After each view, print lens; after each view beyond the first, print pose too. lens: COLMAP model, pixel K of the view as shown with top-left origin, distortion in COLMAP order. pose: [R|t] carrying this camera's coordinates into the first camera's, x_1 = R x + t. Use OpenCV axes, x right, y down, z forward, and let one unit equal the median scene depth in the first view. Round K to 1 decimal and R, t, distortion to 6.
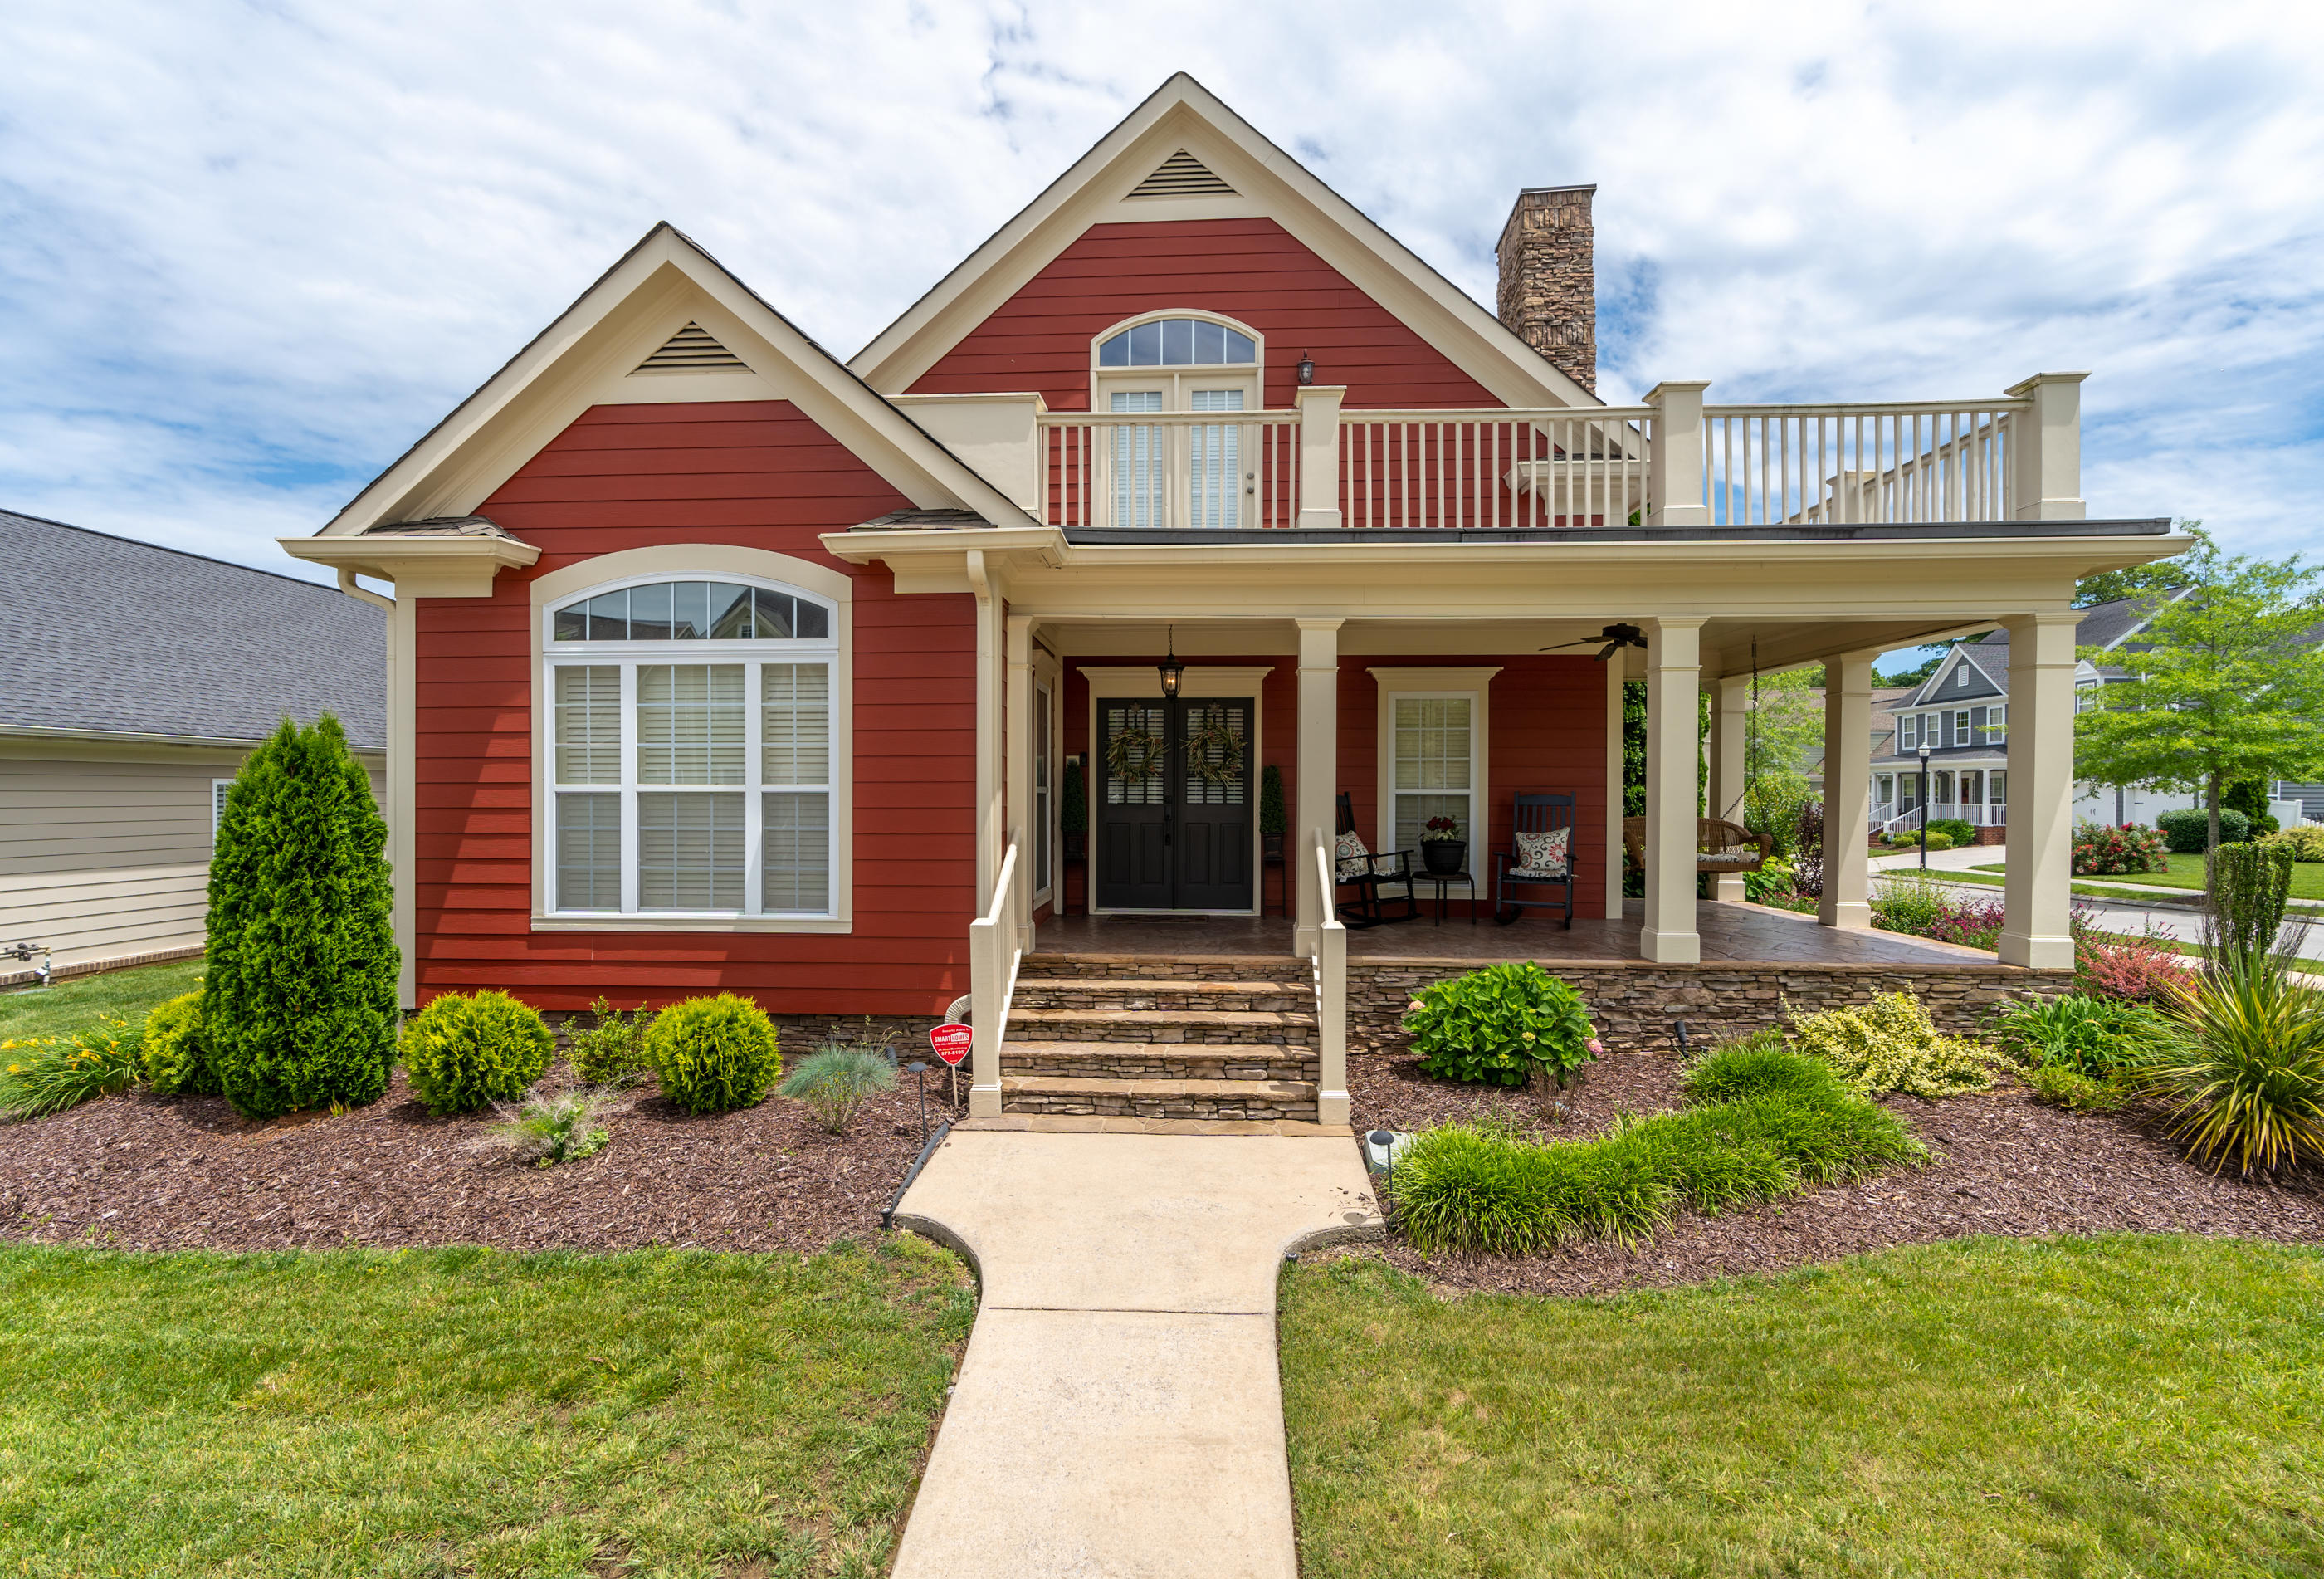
lens RADIAL K [[1077.7, 0, 1148.2], [0, 1077.7, 796.2], [0, 0, 1]] dist [-0.004589, -0.000388]
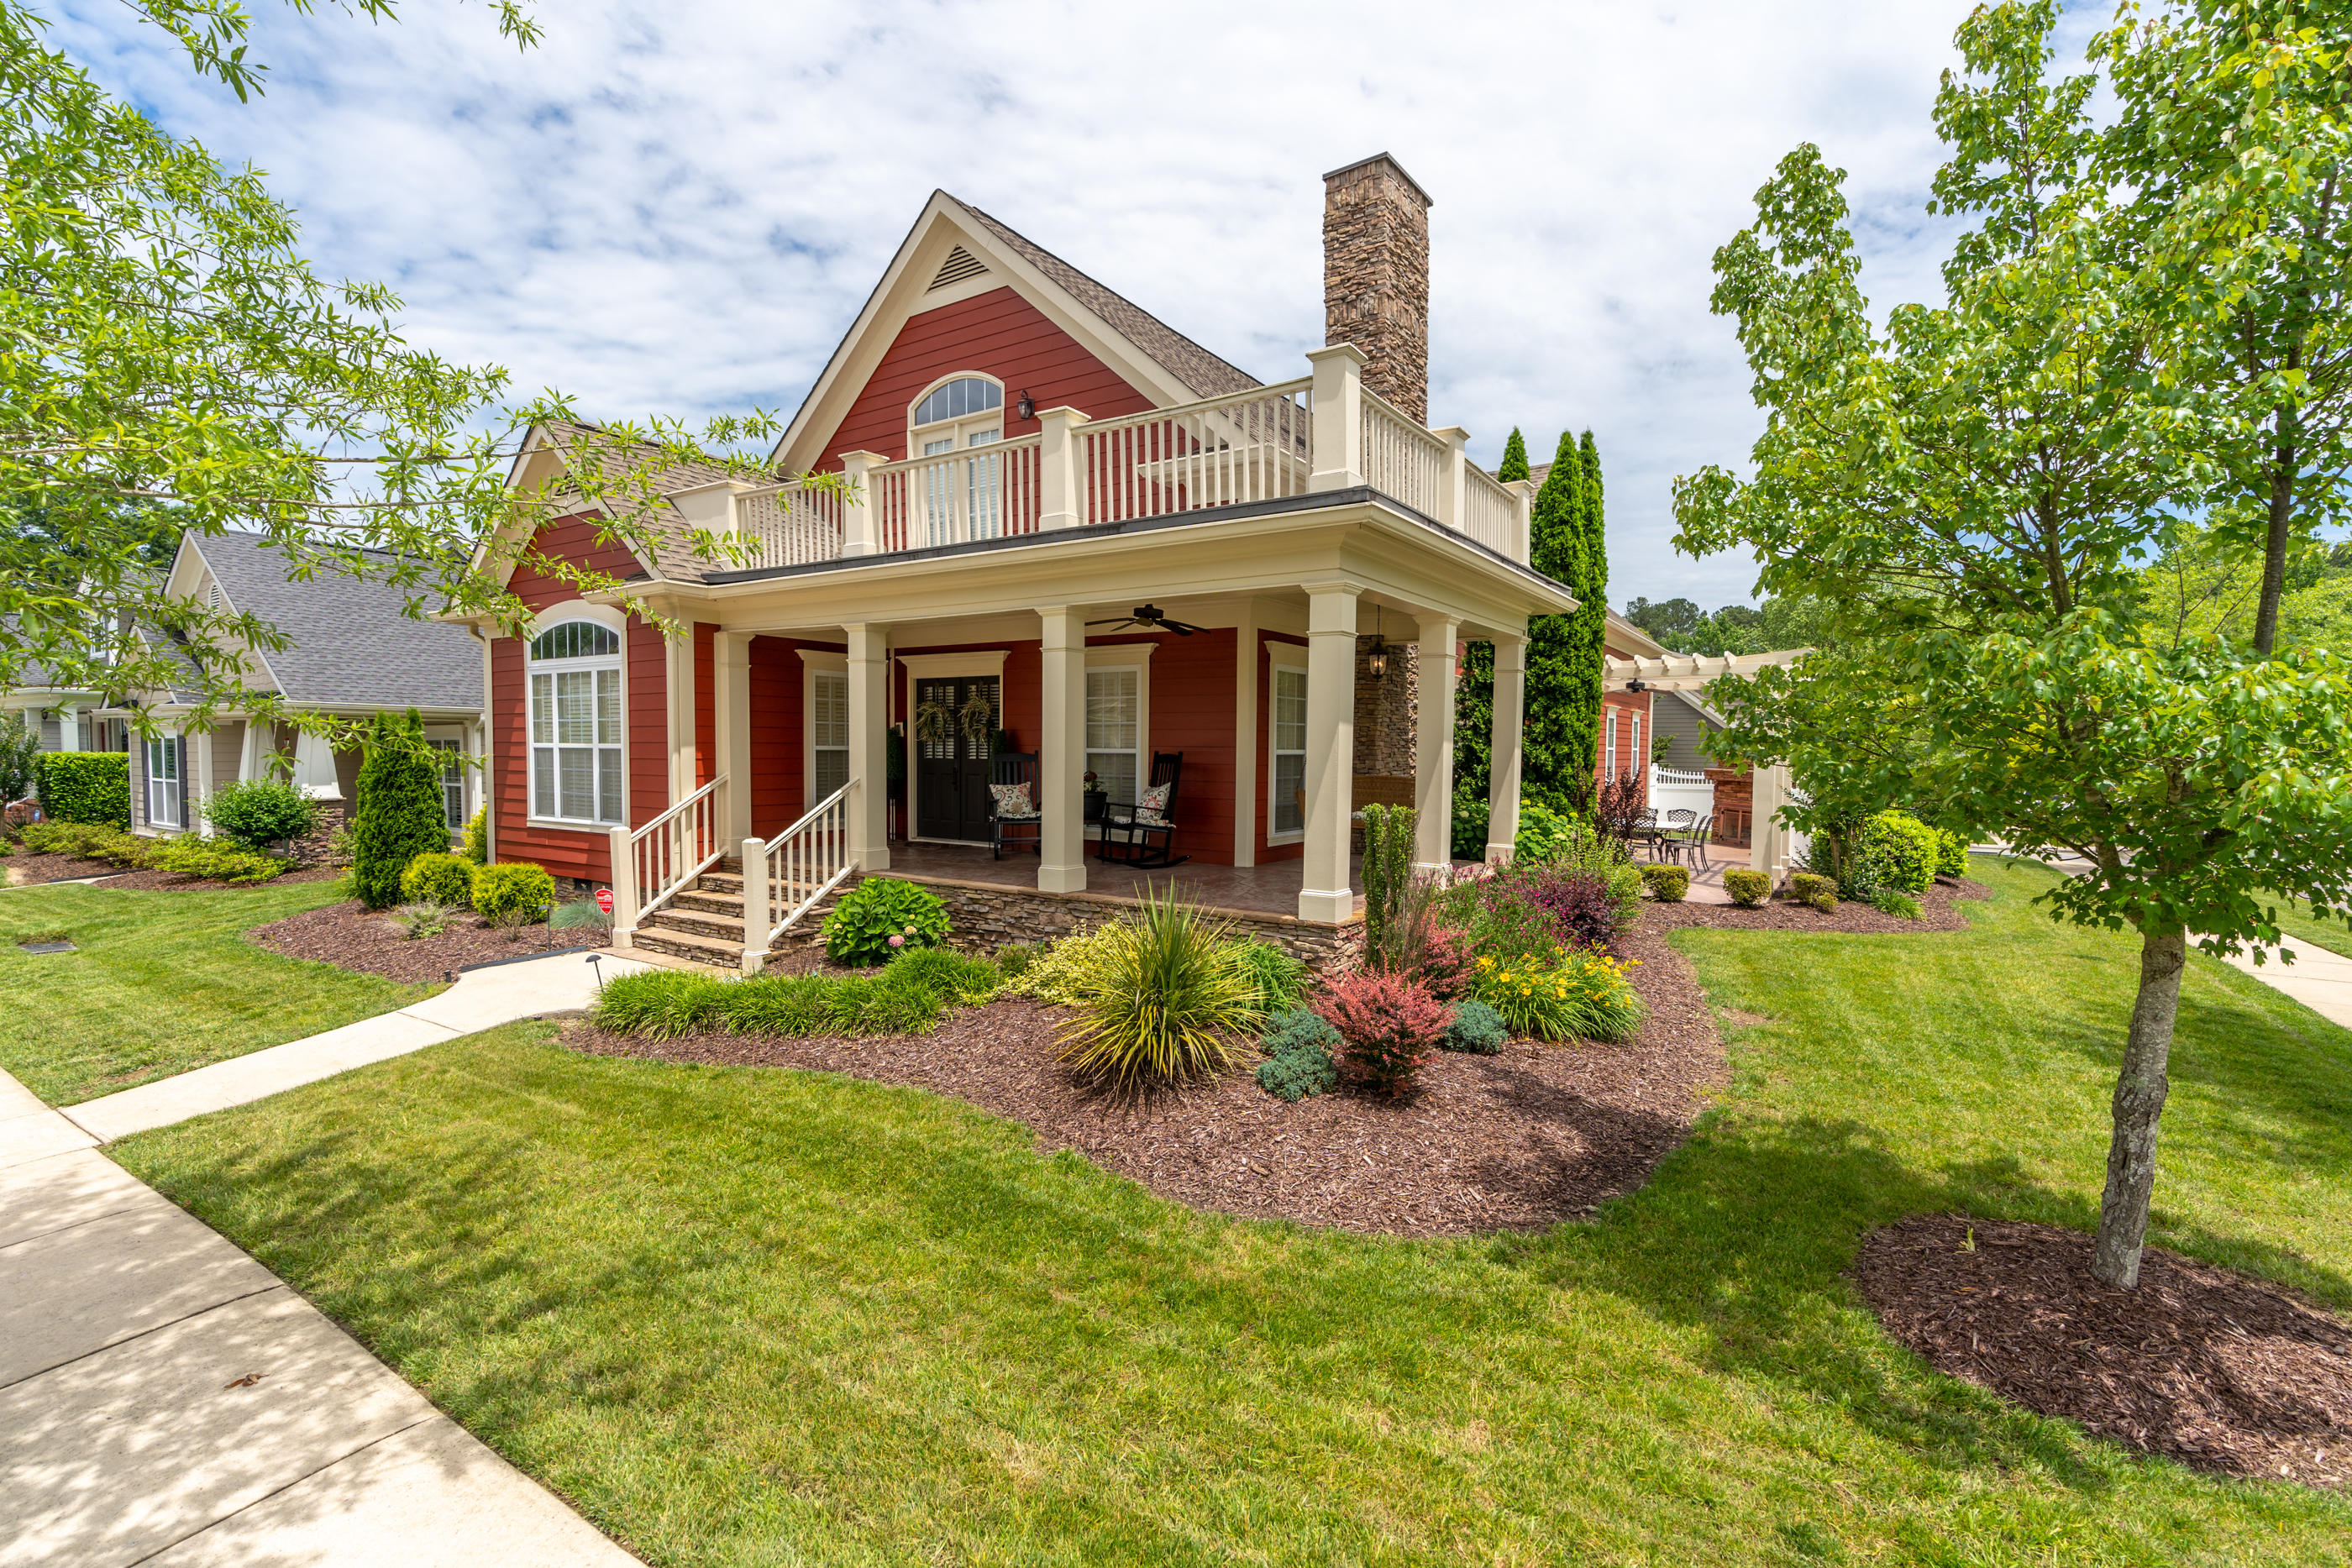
lens RADIAL K [[1076.2, 0, 1165.3], [0, 1076.2, 792.4], [0, 0, 1]] dist [-0.018546, 0.000045]
pose [[0.864633, 0.025176, -0.501774, 1.201958], [-0.007883, 0.999301, 0.036555, -0.003354], [0.502343, -0.027651, 0.864226, 0.016303]]
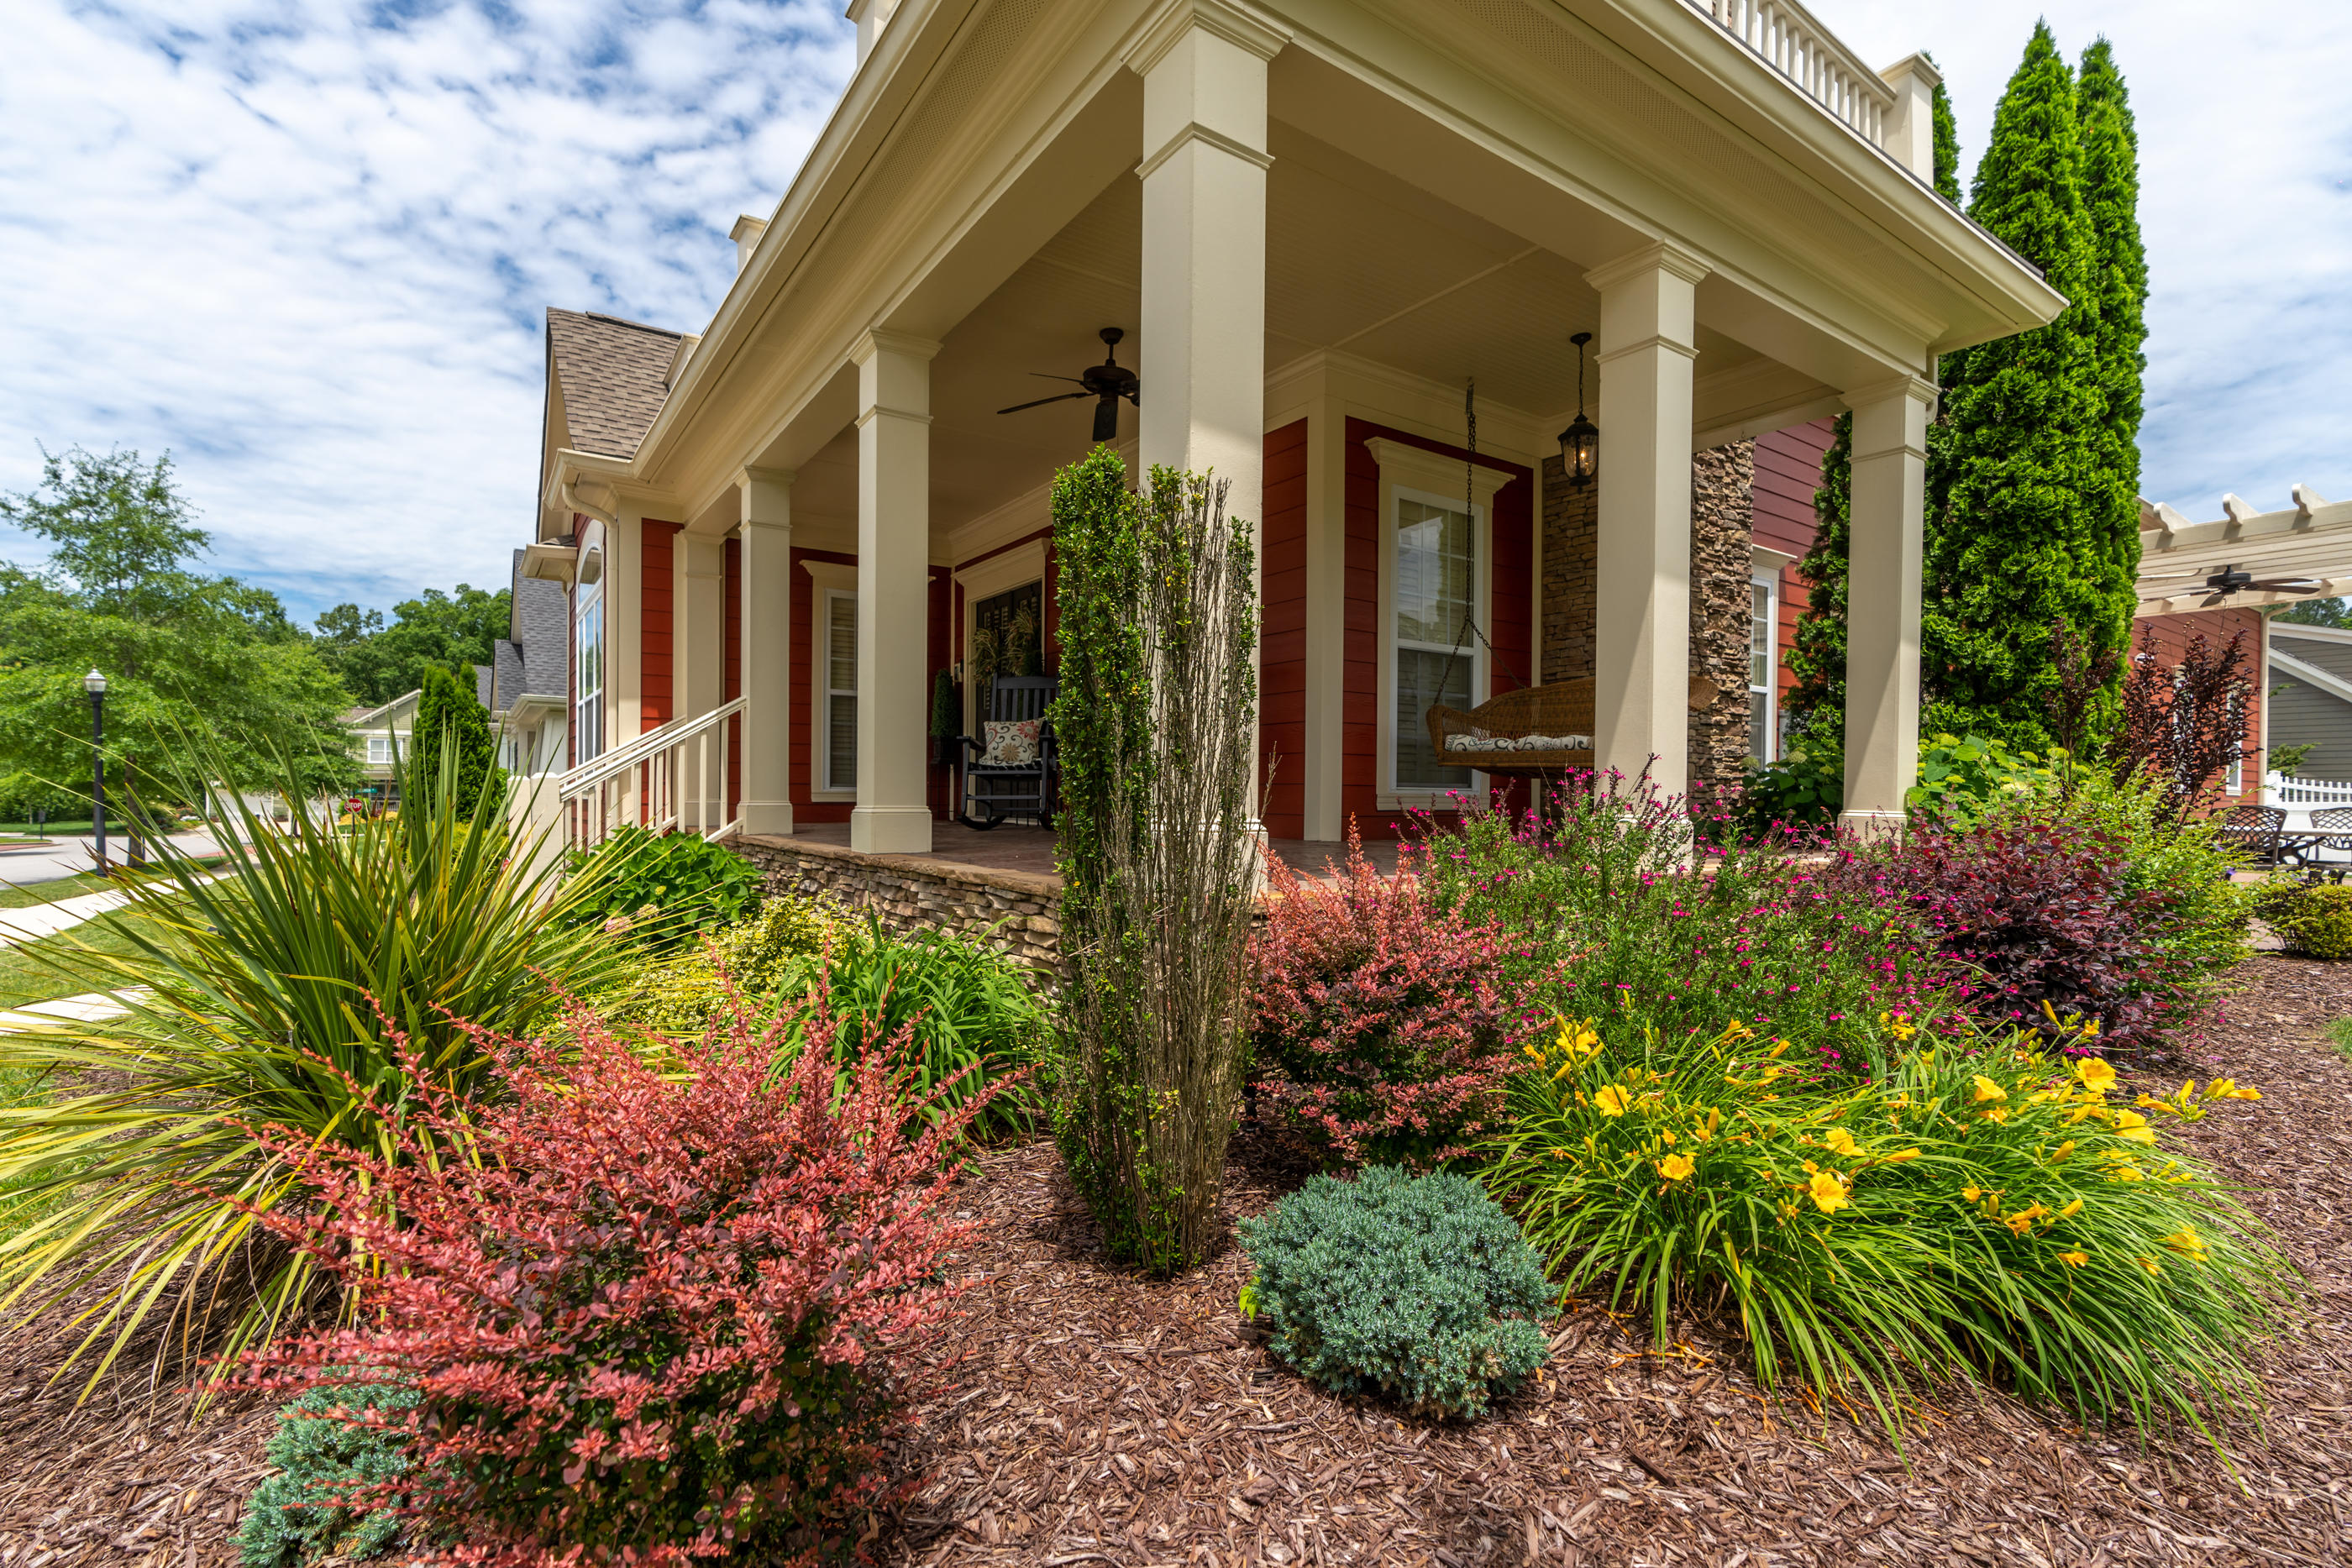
lens RADIAL K [[1056.3, 0, 1172.2], [0, 1056.3, 800.8], [0, 0, 1]] dist [-0.004211, 0.001400]
pose [[0.617210, 0.005103, -0.786782, 1.125414], [-0.009417, 0.999955, -0.000902, 0.122035], [0.786742, 0.007966, 0.617231, 0.748740]]
